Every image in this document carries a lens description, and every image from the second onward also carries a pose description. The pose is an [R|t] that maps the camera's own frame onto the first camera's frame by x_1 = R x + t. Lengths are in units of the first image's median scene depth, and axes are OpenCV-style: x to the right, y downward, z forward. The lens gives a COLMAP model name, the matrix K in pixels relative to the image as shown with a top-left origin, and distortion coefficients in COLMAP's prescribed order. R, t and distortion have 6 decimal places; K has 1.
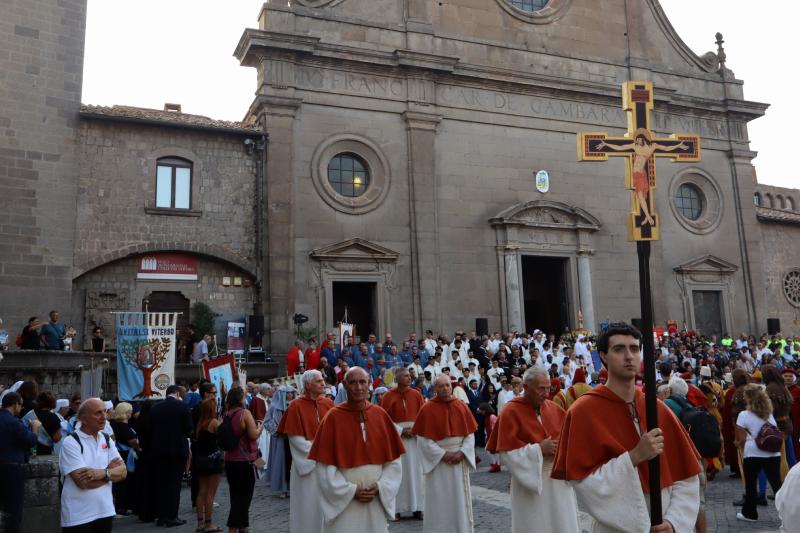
lens RADIAL K [[765.4, 0, 389.7], [0, 765.4, 238.5], [0, 0, 1]] dist [0.002775, 0.000000]
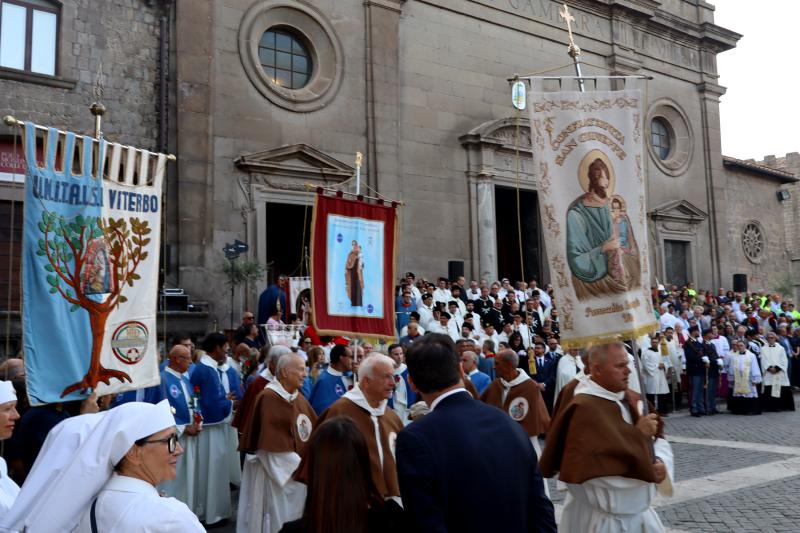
lens RADIAL K [[765.4, 0, 404.7], [0, 765.4, 252.3], [0, 0, 1]] dist [0.002775, 0.000000]
pose [[0.969130, 0.032862, 0.244352, -0.111684], [-0.049325, 0.996884, 0.061562, 0.047936], [-0.241568, -0.071714, 0.967730, 0.253565]]
